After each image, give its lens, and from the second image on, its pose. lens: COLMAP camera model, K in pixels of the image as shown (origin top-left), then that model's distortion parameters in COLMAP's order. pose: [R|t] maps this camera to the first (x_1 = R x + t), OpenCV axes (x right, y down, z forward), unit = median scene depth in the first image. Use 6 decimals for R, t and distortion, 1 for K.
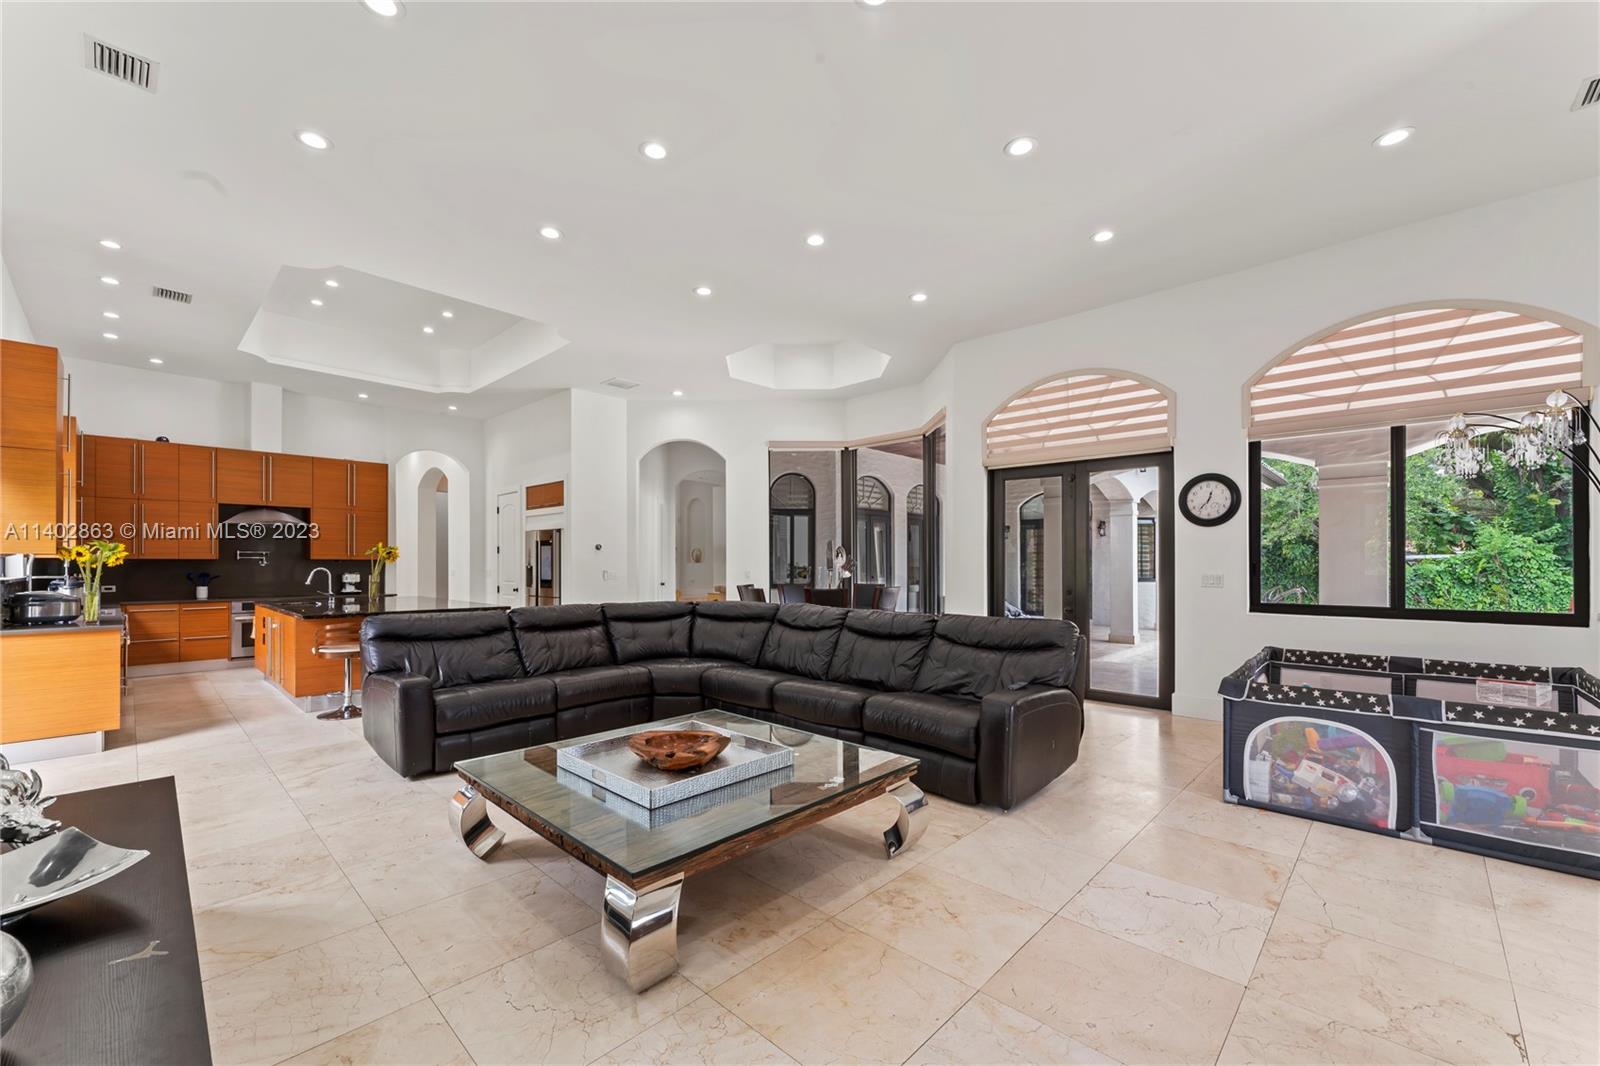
lens RADIAL K [[633.1, 0, 796.4], [0, 633.1, 559.4], [0, 0, 1]] dist [0.001577, -0.000031]
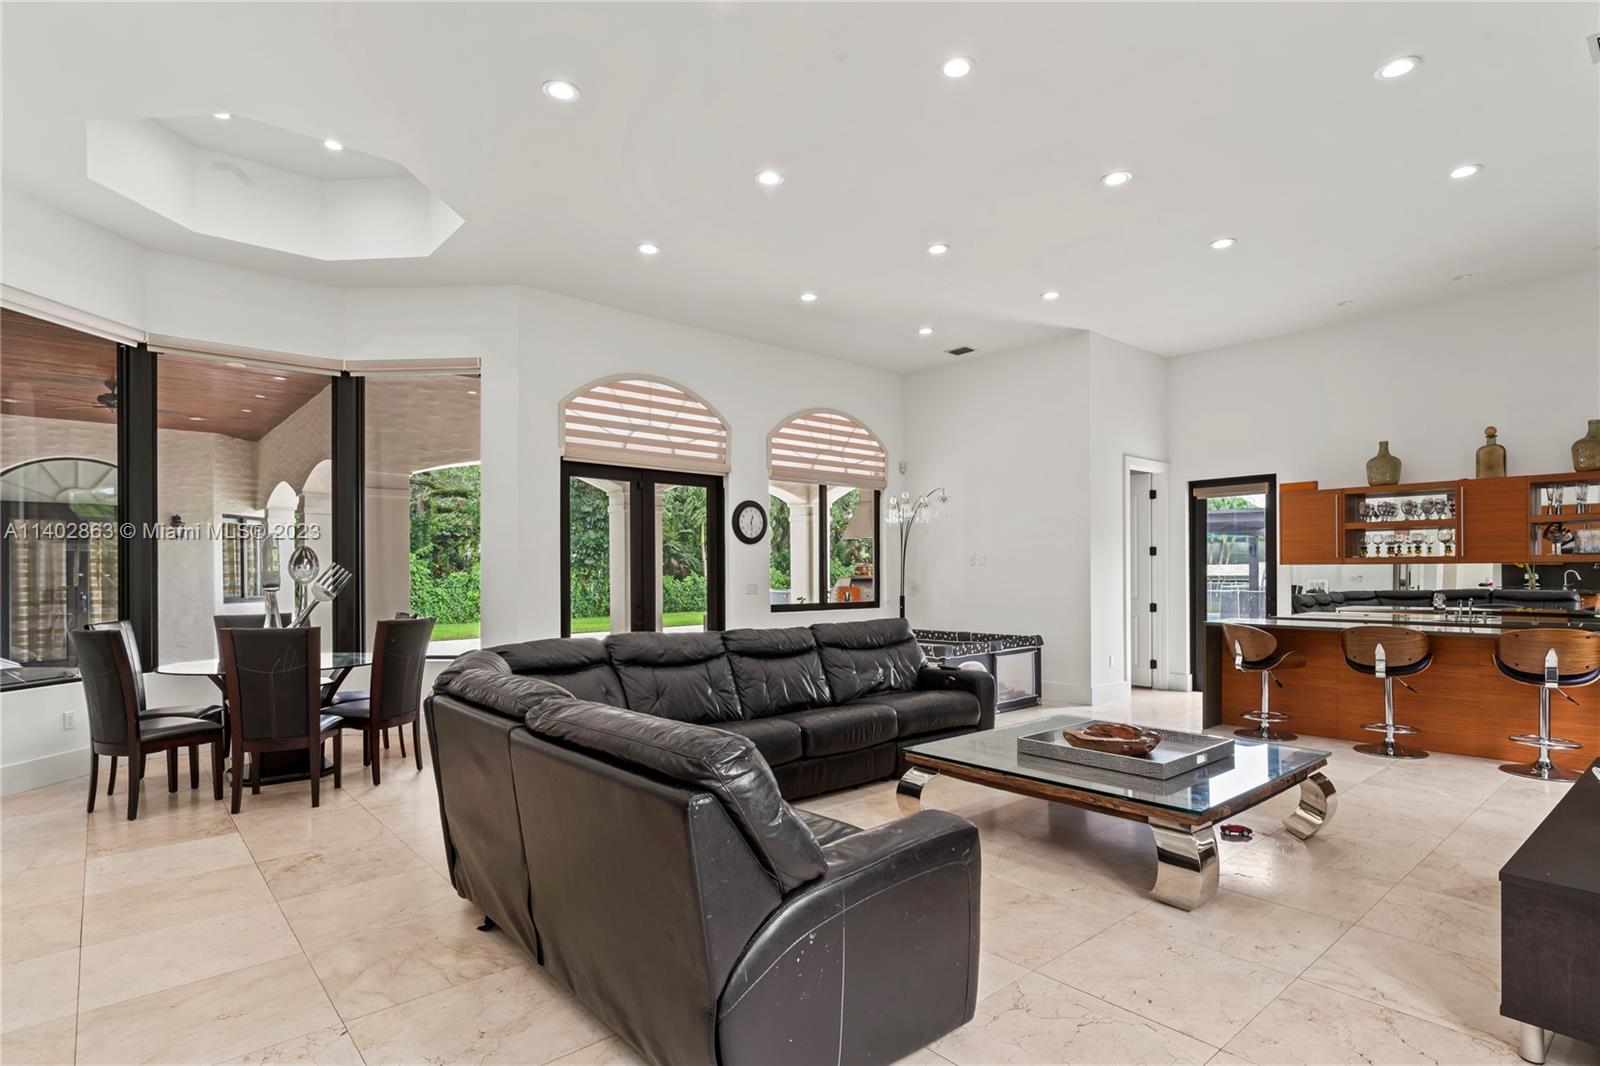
lens RADIAL K [[792.1, 0, 803.5], [0, 792.1, 578.3], [0, 0, 1]] dist [-0.014783, 0.000036]
pose [[0.101164, -0.000542, 0.994870, -0.674341], [0.006003, 0.999982, -0.000065, 0.010956], [-0.994852, 0.005978, 0.101166, 0.593441]]
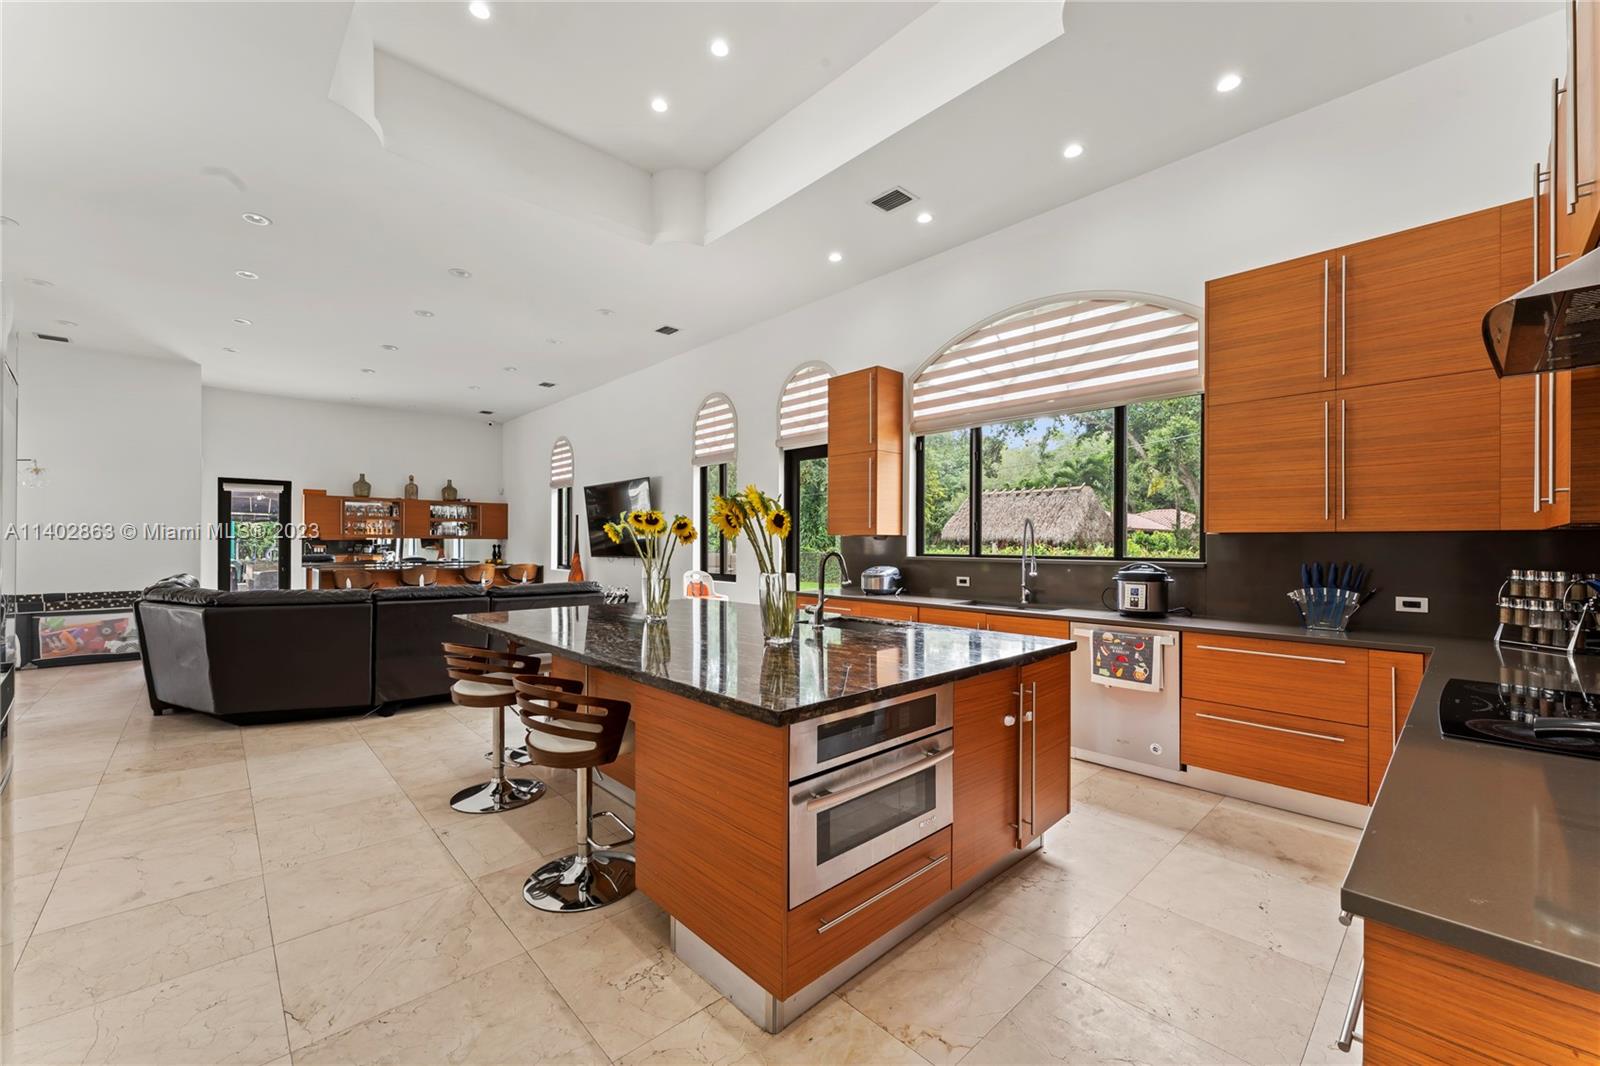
lens RADIAL K [[632.4, 0, 808.9], [0, 632.4, 544.2], [0, 0, 1]] dist [0.001910, 0.000025]
pose [[-0.998300, -0.001047, 0.058275, -0.771857], [-0.001131, 0.999998, -0.001412, 0.011367], [-0.058273, -0.001476, -0.998300, 1.500018]]
